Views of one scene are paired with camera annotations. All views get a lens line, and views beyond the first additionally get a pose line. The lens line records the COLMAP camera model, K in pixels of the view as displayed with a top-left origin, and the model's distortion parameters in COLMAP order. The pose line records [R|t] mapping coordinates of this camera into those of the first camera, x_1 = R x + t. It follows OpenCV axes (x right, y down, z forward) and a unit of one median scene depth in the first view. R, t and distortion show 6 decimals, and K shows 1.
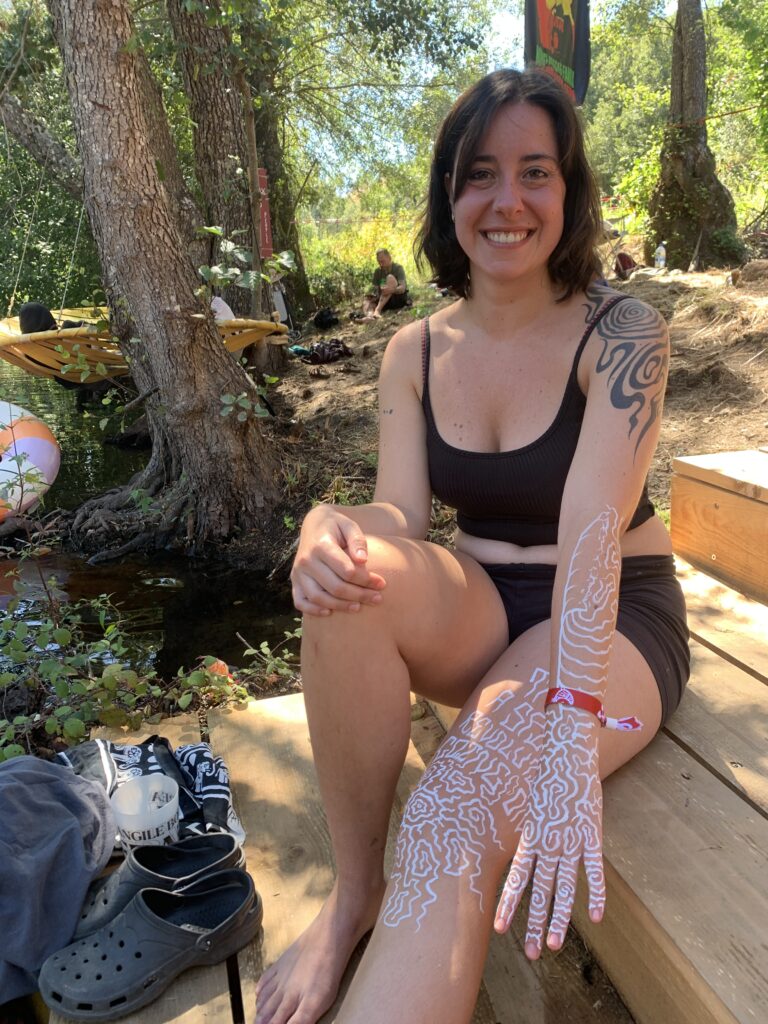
lens RADIAL K [[809.7, 0, 384.0], [0, 809.7, 512.0], [0, 0, 1]] dist [0.009711, -0.002998]
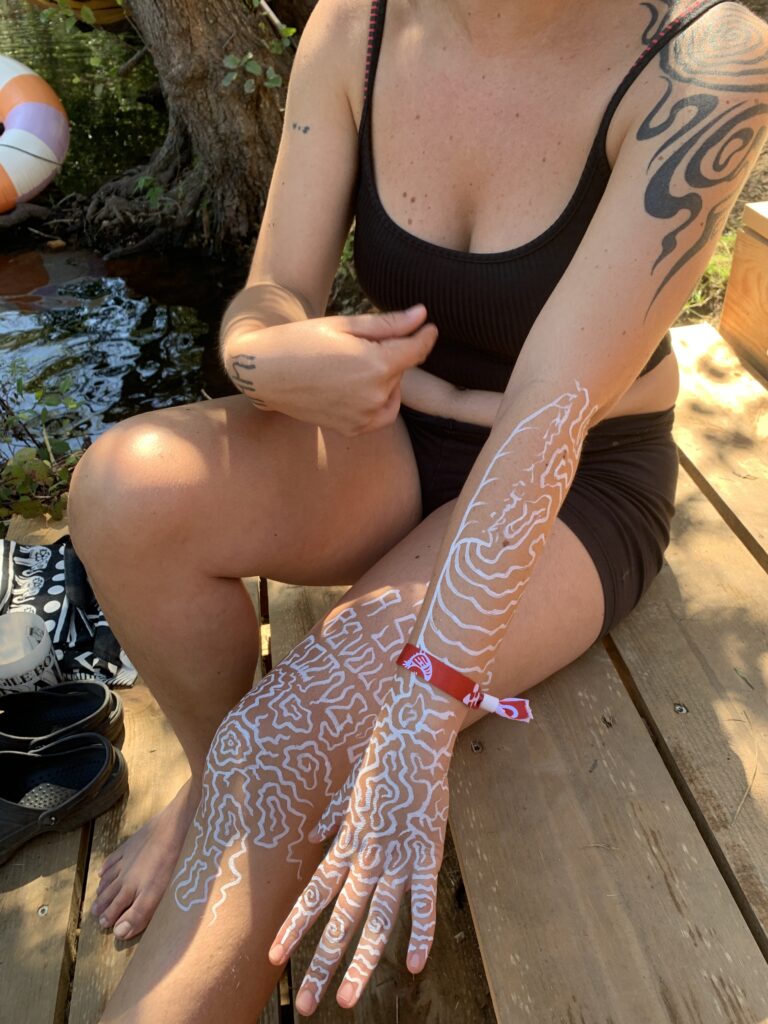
lens RADIAL K [[757.3, 0, 384.0], [0, 757.3, 512.0], [0, 0, 1]] dist [0.000745, -0.004657]
pose [[0.991582, 0.077449, -0.103766, 0.237792], [-0.028898, 0.913544, 0.405711, -0.123465], [0.126216, -0.399297, 0.908092, 0.466250]]
